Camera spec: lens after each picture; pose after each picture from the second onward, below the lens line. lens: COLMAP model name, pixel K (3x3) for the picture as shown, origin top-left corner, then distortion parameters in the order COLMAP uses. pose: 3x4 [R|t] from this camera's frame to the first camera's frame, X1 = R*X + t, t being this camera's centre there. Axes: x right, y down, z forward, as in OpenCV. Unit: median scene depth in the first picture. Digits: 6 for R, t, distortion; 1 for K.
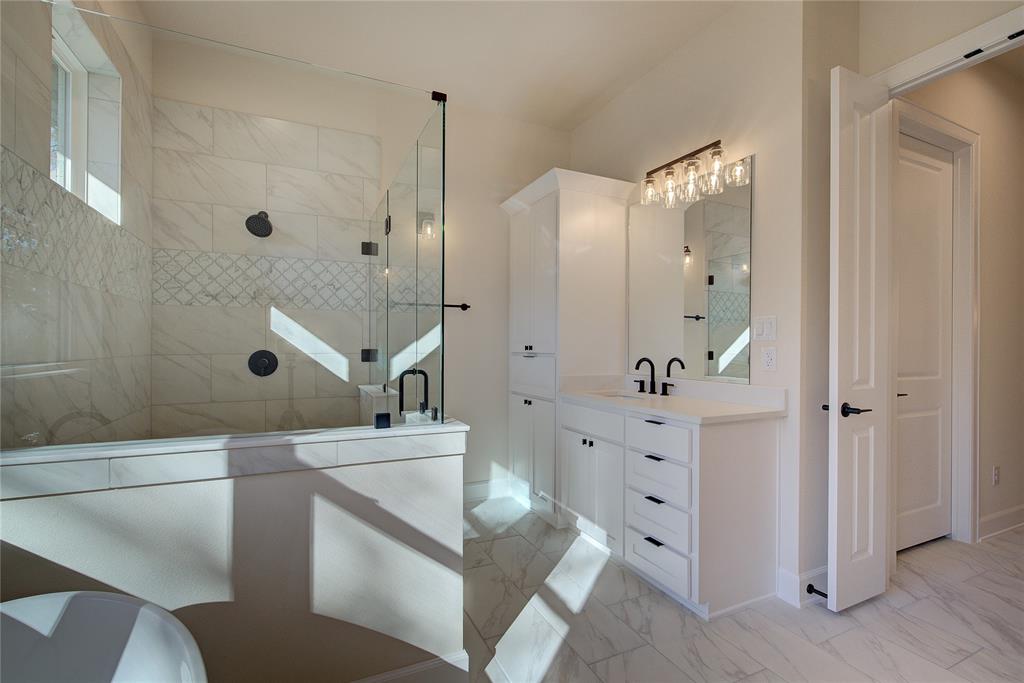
lens RADIAL K [[463.6, 0, 515.5], [0, 463.6, 346.2], [0, 0, 1]] dist [-0.000882, -0.000177]
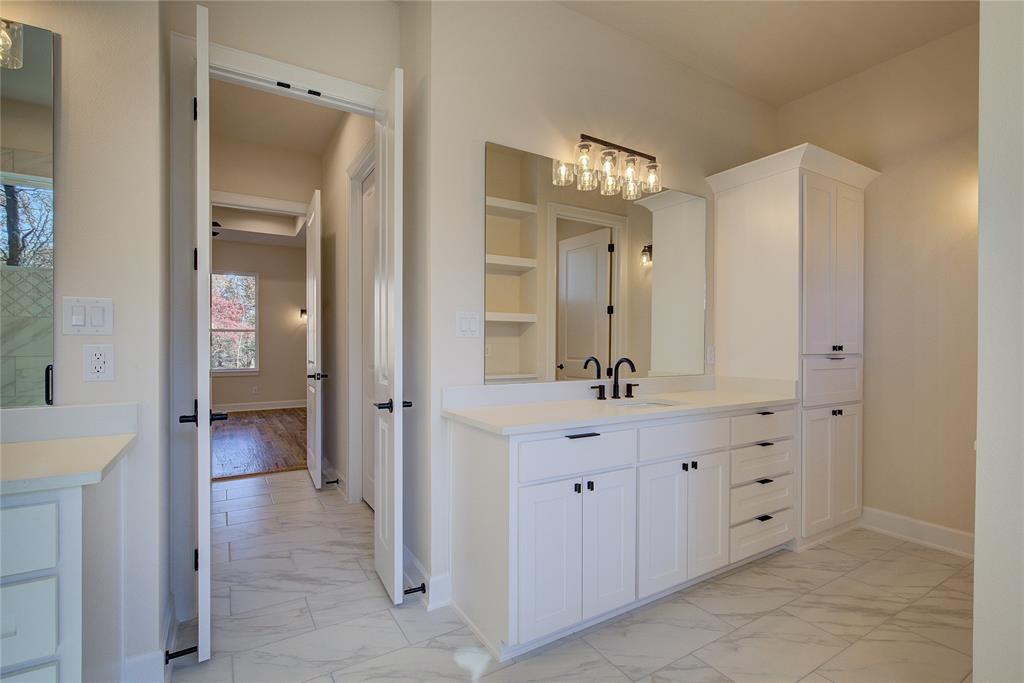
lens RADIAL K [[482.7, 0, 512.0], [0, 482.7, 341.5], [0, 0, 1]] dist [0.016833, -0.000094]
pose [[-0.114750, -0.004124, 0.993386, -0.383949], [0.004635, 0.999978, 0.004687, -0.007169], [-0.993384, 0.005142, -0.114728, 0.842043]]
